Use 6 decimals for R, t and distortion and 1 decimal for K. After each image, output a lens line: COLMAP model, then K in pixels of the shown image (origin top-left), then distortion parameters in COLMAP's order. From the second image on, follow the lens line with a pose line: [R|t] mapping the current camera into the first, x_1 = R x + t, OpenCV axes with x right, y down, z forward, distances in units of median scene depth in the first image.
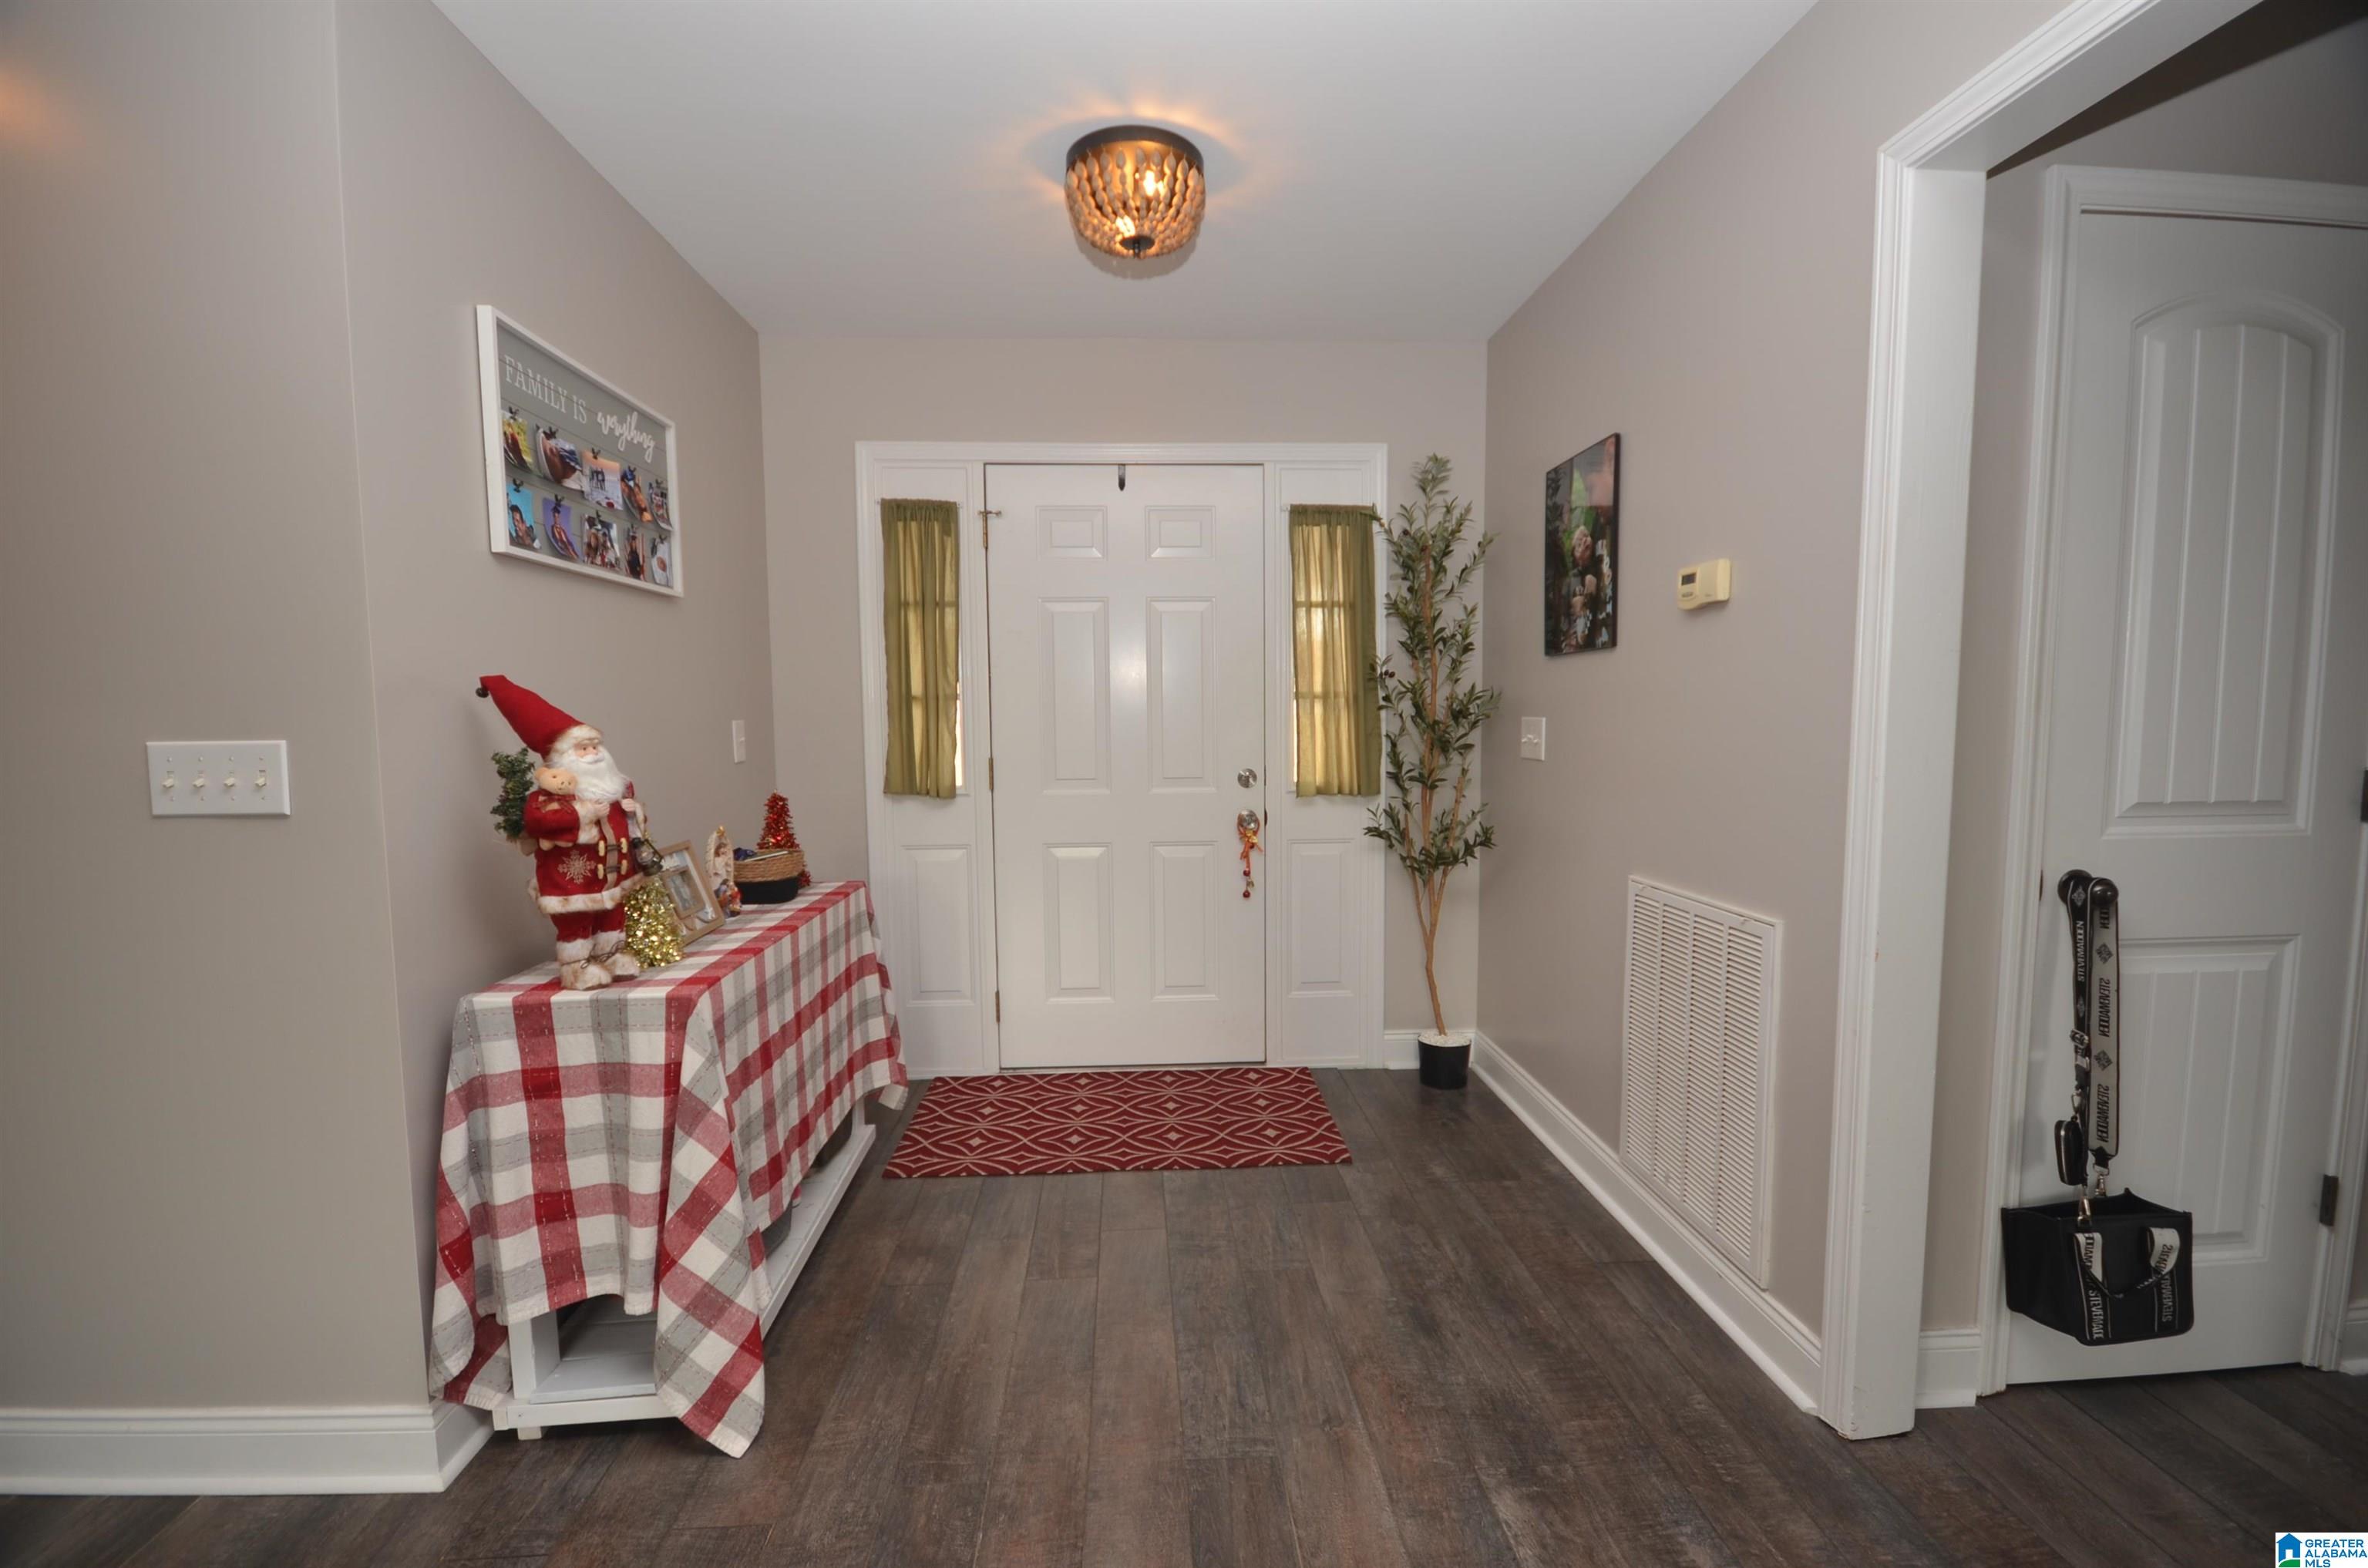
lens RADIAL K [[1032.3, 0, 1192.7], [0, 1032.3, 806.5], [0, 0, 1]] dist [-0.008755, 0.000000]
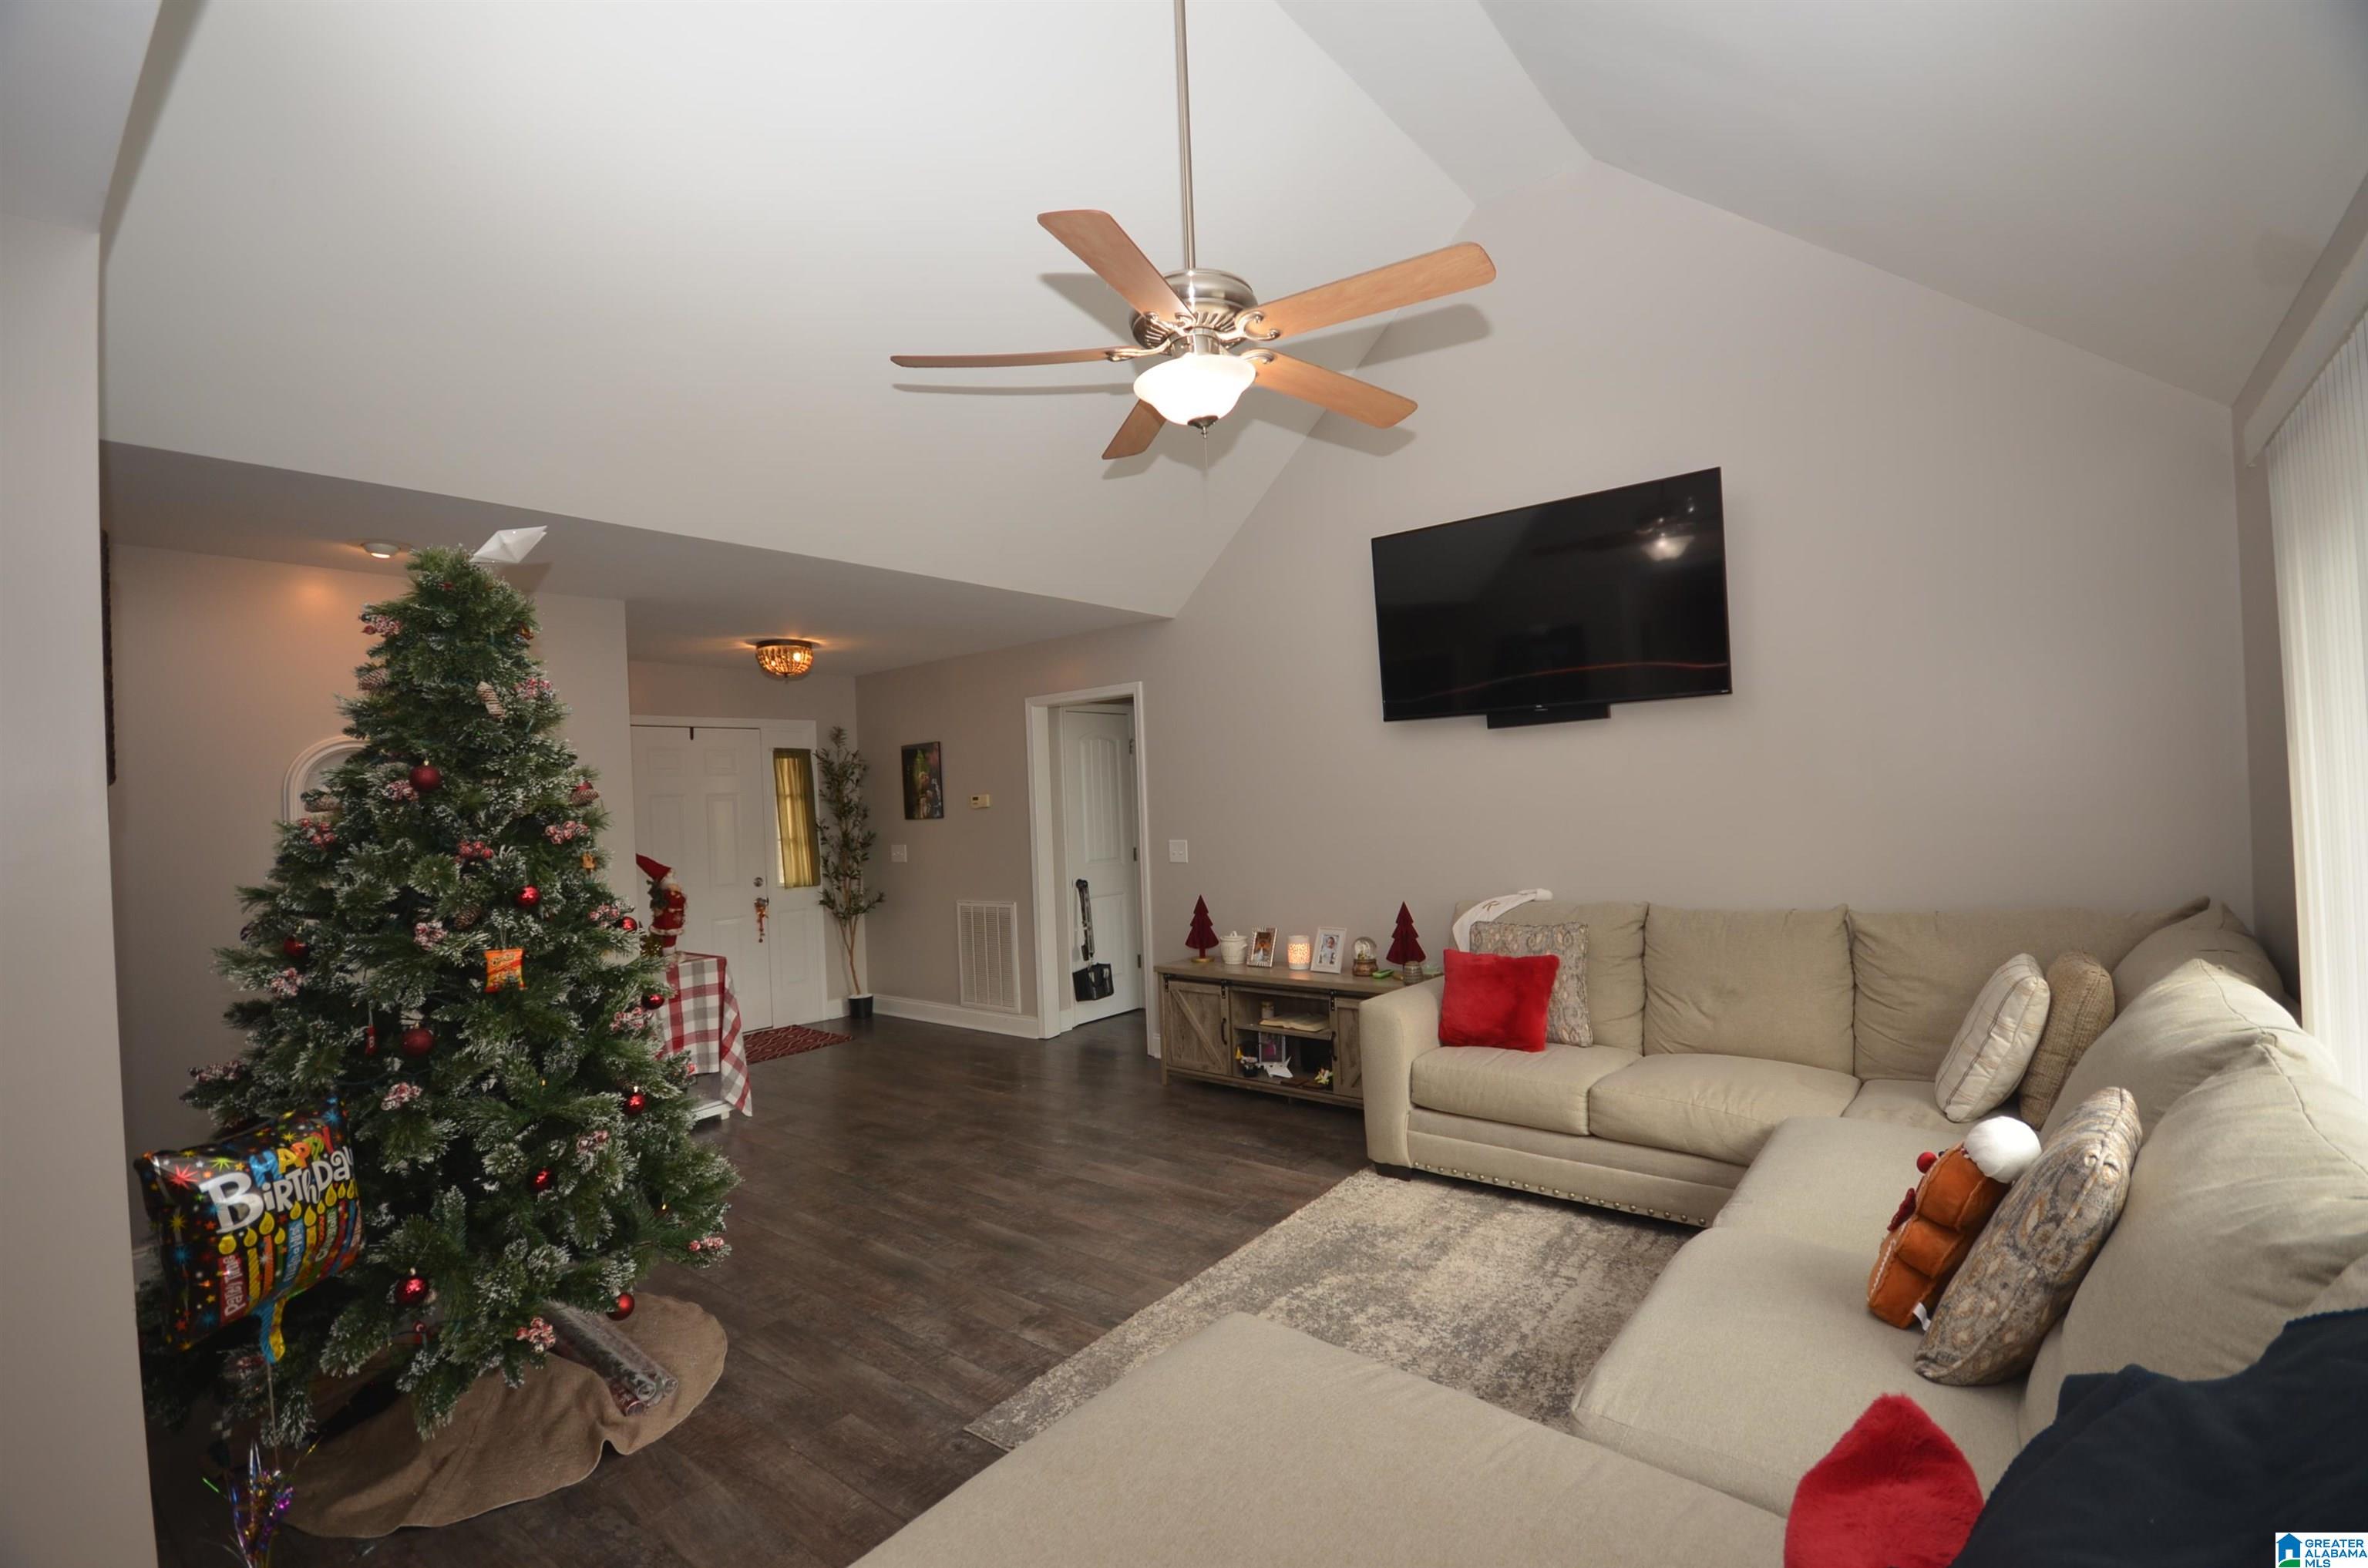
lens RADIAL K [[1032.3, 0, 1192.7], [0, 1032.3, 806.5], [0, 0, 1]] dist [-0.008755, 0.000000]
pose [[0.675618, -0.027394, 0.736743, -1.126593], [0.101862, 0.993194, -0.056481, 0.035692], [-0.730181, 0.113206, 0.673810, -1.296145]]
